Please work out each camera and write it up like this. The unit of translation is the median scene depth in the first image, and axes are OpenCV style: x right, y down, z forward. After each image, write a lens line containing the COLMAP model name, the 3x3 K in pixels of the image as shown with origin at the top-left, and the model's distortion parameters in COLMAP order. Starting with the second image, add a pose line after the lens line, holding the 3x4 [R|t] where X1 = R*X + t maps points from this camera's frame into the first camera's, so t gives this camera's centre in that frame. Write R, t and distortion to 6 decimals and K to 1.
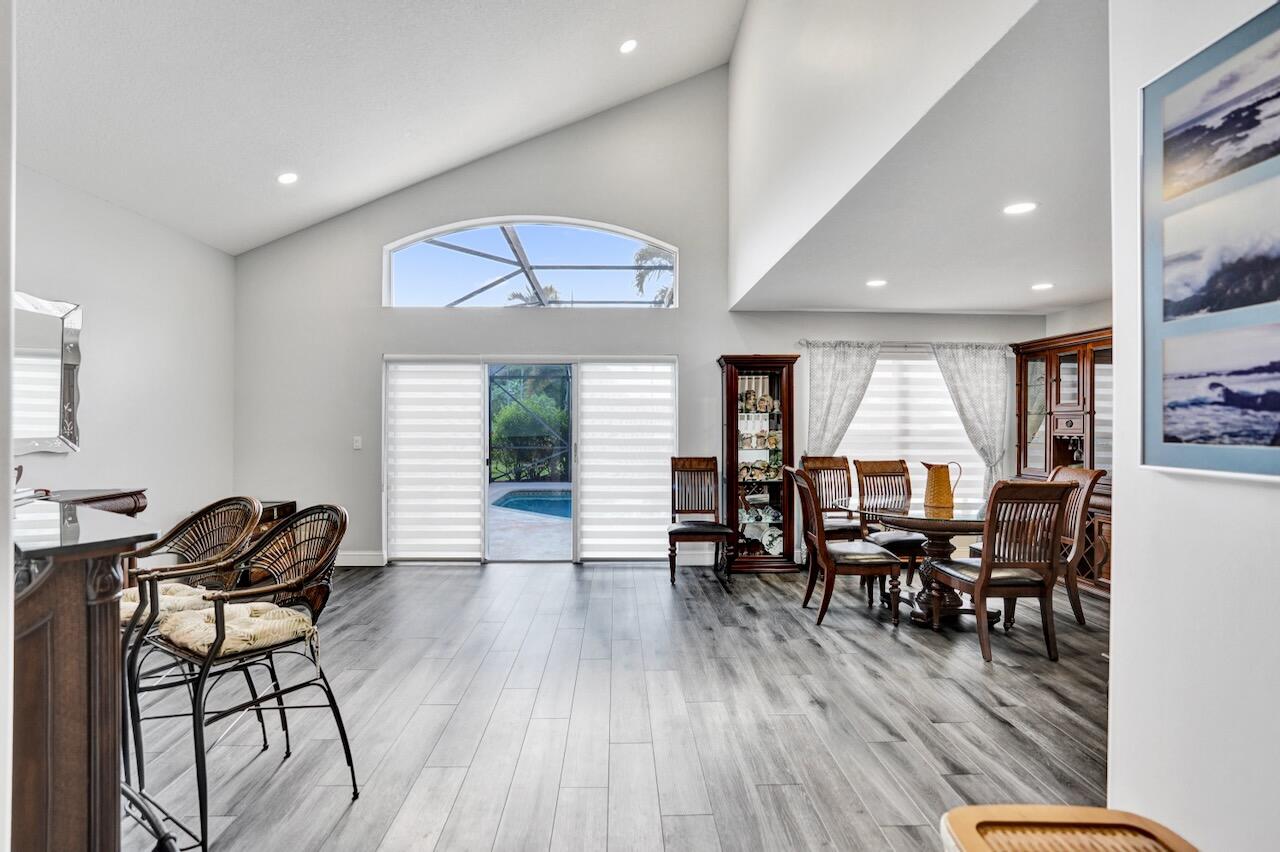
lens RADIAL K [[622.6, 0, 635.9], [0, 622.6, 421.5], [0, 0, 1]] dist [-0.056448, 0.028866]
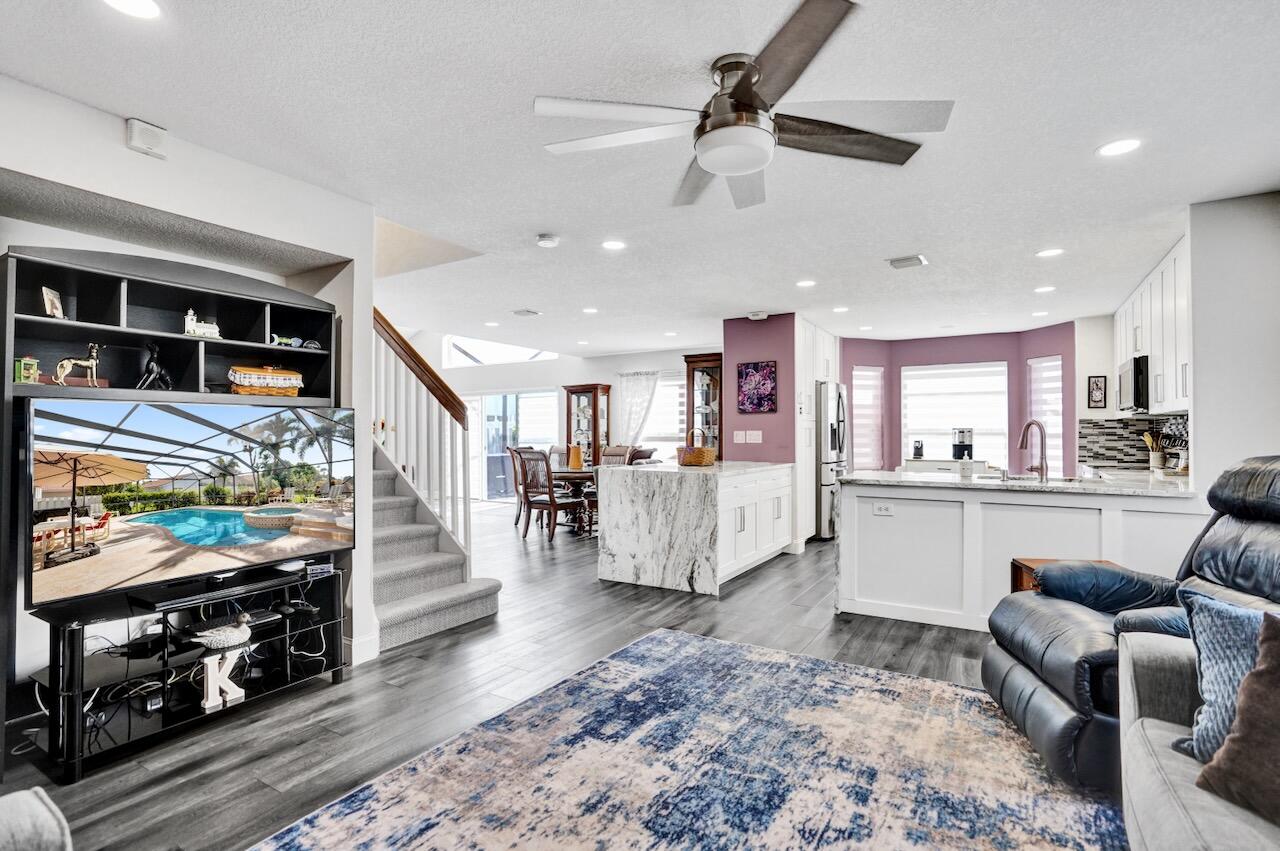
lens RADIAL K [[617.9, 0, 631.9], [0, 617.9, 428.1], [0, 0, 1]] dist [-0.058248, 0.027399]
pose [[0.827669, -0.009377, -0.561138, 1.216175], [0.003250, 0.999924, -0.011916, 0.031030], [0.561207, 0.008039, 0.827636, -0.298863]]
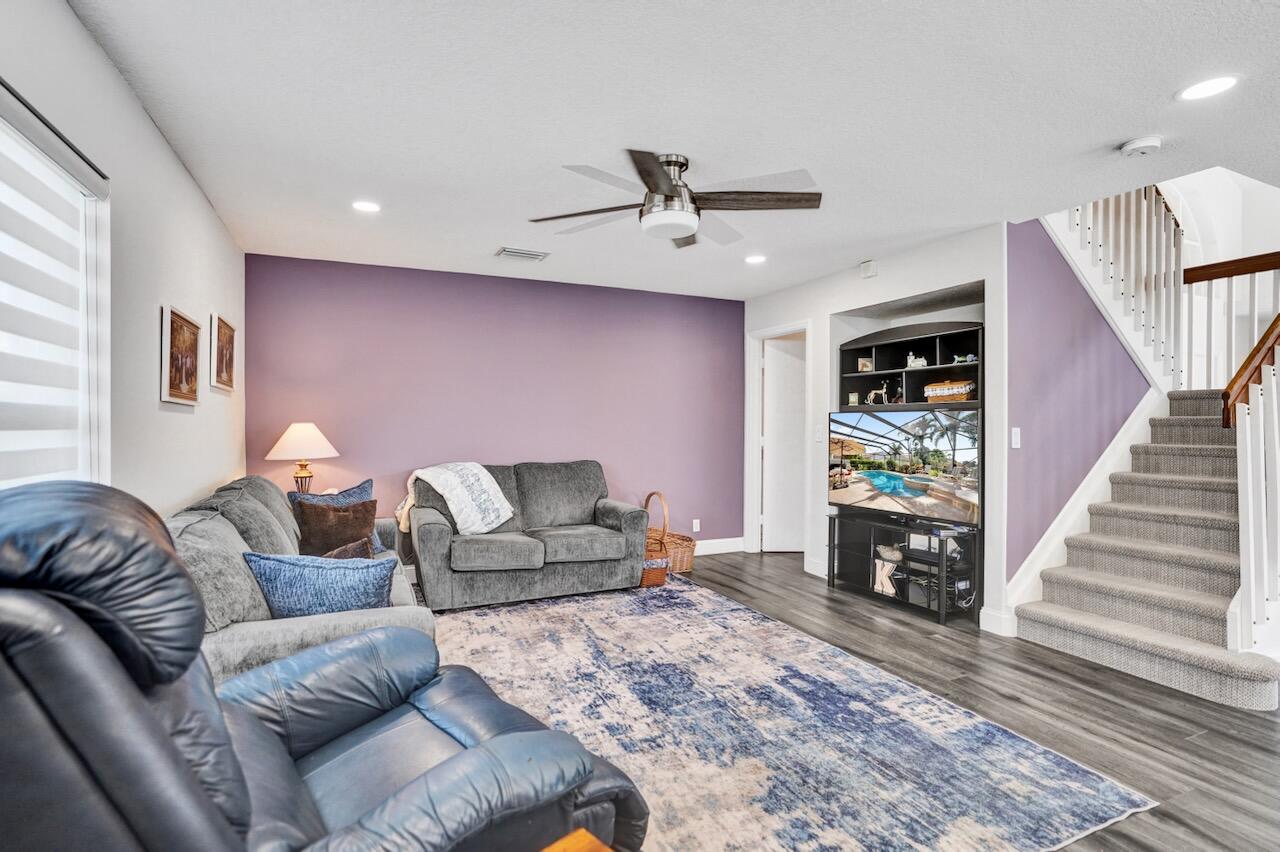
lens RADIAL K [[603.6, 0, 625.4], [0, 603.6, 425.1], [0, 0, 1]] dist [-0.058715, 0.029571]
pose [[-0.931777, -0.004203, -0.363006, 1.272267], [-0.005602, 0.999980, 0.002802, 0.024524], [0.362987, 0.004644, -0.931783, 0.447296]]
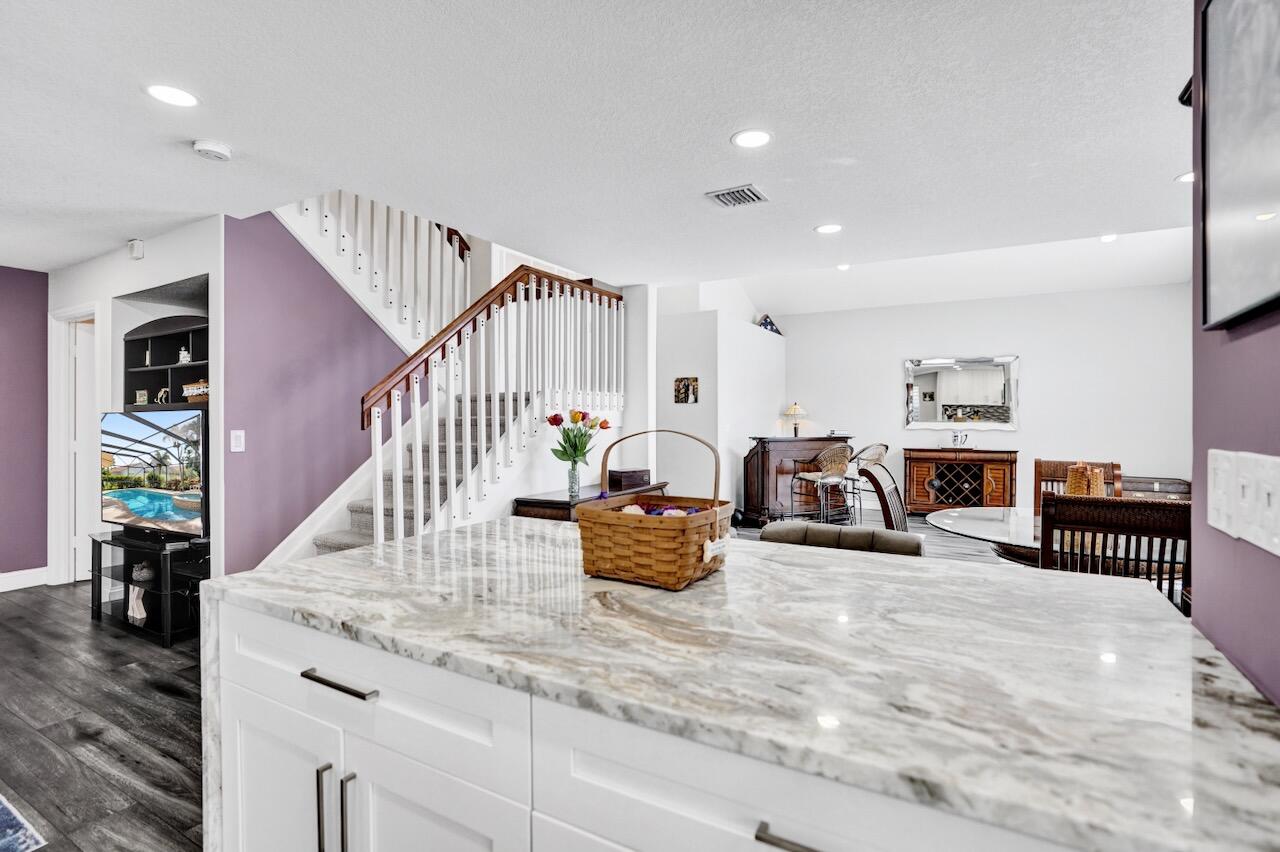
lens RADIAL K [[603.6, 0, 625.4], [0, 603.6, 425.1], [0, 0, 1]] dist [-0.058715, 0.029571]
pose [[-0.530033, 0.001587, -0.847976, 0.974788], [-0.002327, 0.999992, 0.003325, 0.018872], [0.847974, 0.003736, -0.530025, 0.660321]]
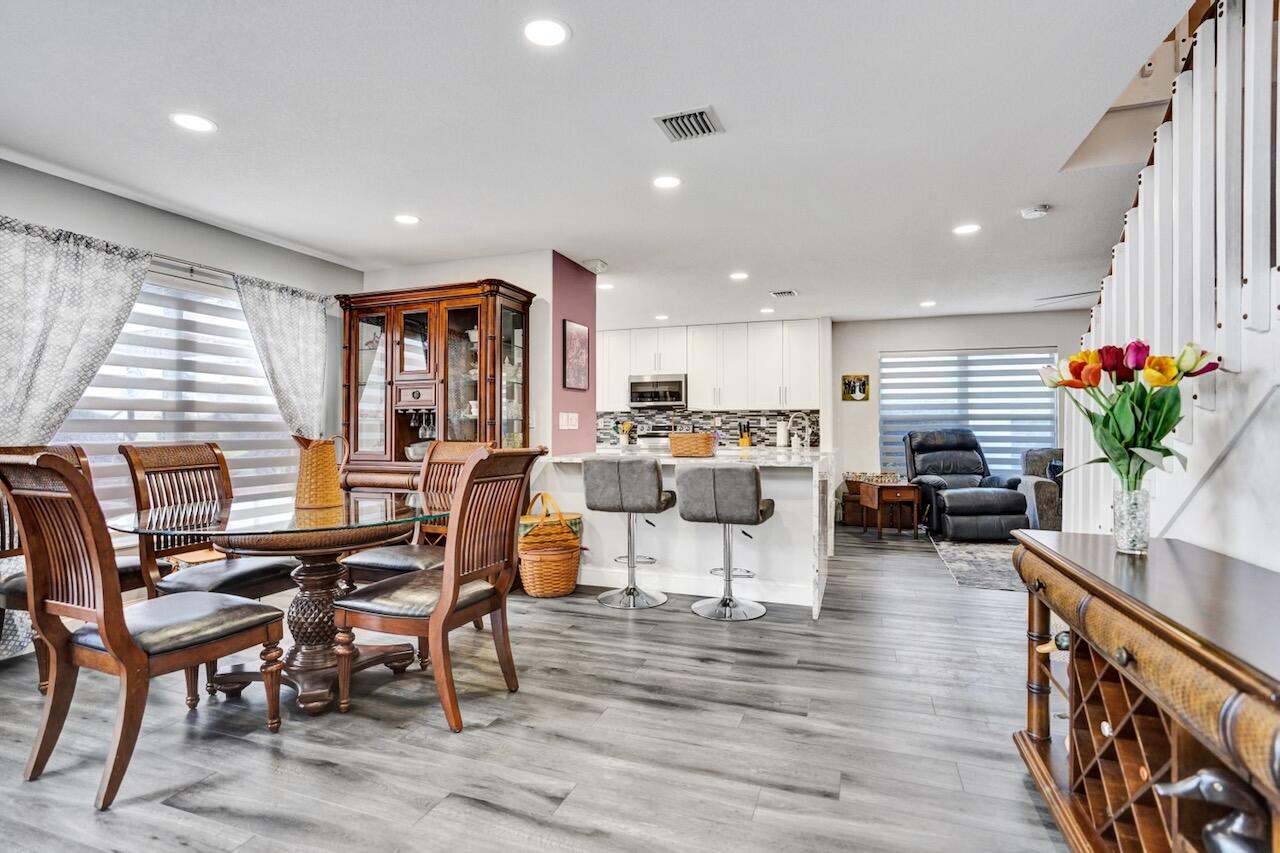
lens RADIAL K [[622.6, 0, 635.9], [0, 622.6, 422.0], [0, 0, 1]] dist [-0.056448, 0.028866]
pose [[0.374493, 0.007115, 0.927202, 0.026333], [0.001051, 0.999967, -0.008098, 0.042364], [-0.927229, 0.004007, 0.374473, 0.347133]]
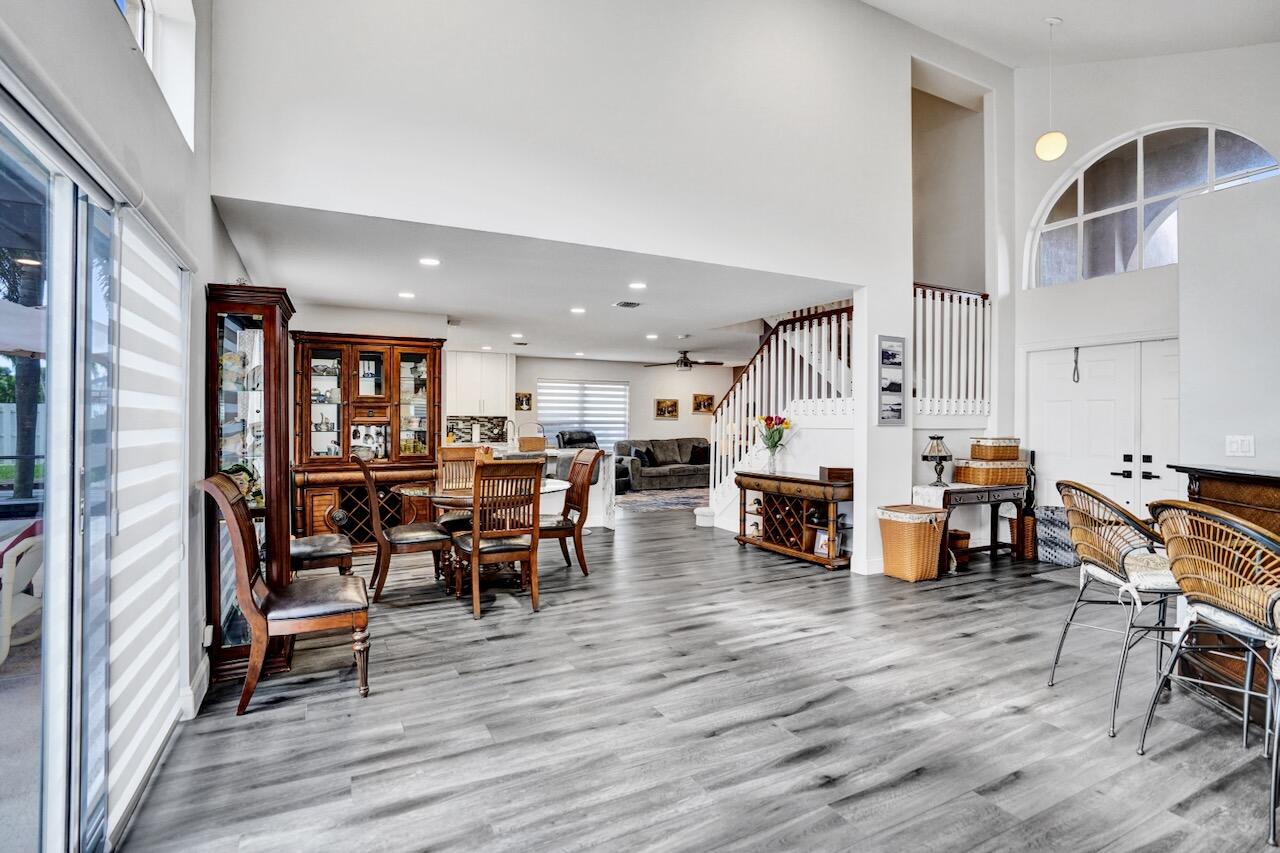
lens RADIAL K [[622.6, 0, 635.9], [0, 622.6, 422.0], [0, 0, 1]] dist [-0.056448, 0.028866]
pose [[-0.431727, -0.009396, 0.901956, -0.487660], [-0.007460, 0.999949, 0.006846, 0.007932], [-0.901974, -0.003773, -0.431775, 0.920962]]
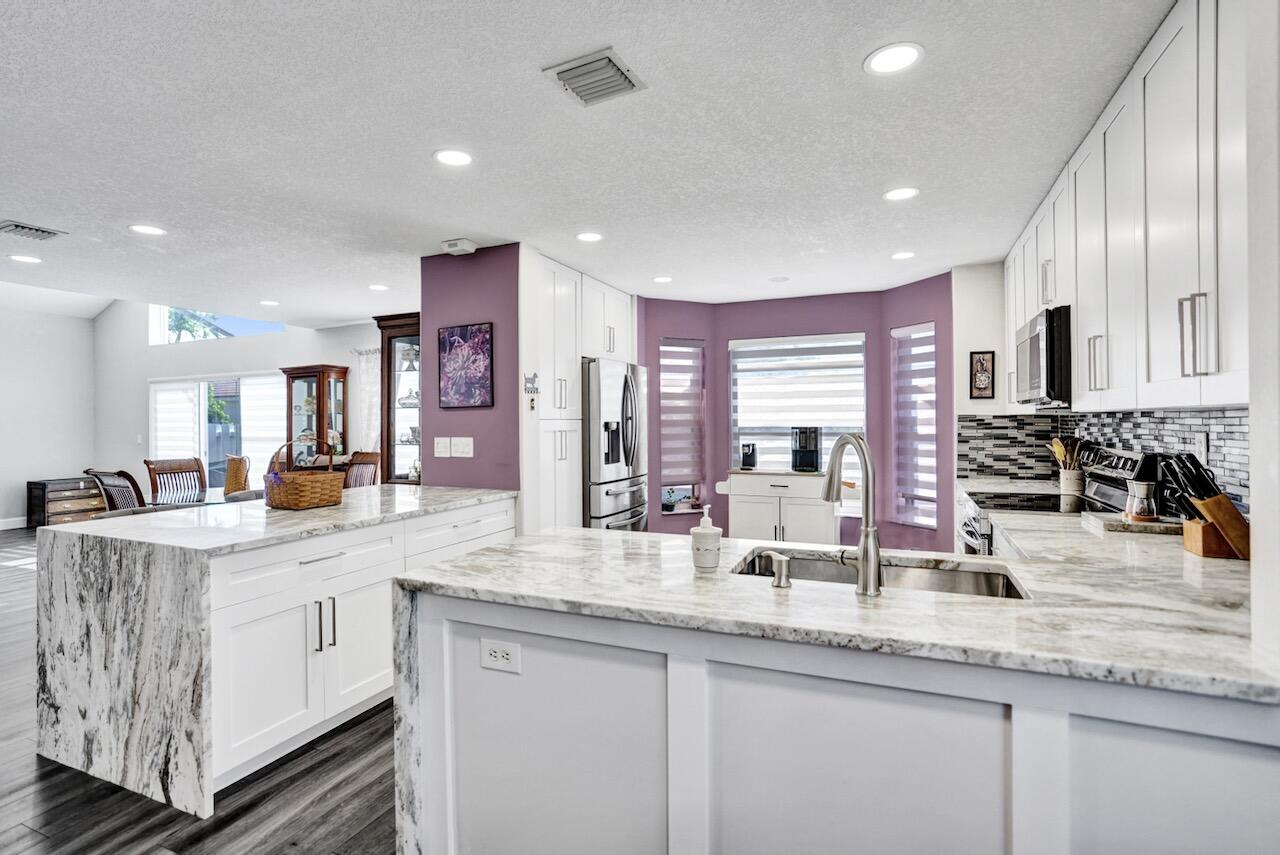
lens RADIAL K [[622.6, 0, 635.9], [0, 622.6, 423.0], [0, 0, 1]] dist [-0.056448, 0.028866]
pose [[0.902658, -0.010677, -0.430226, 1.240895], [0.011468, 0.999934, -0.000756, 0.010257], [0.430206, -0.004251, 0.902721, 0.208440]]
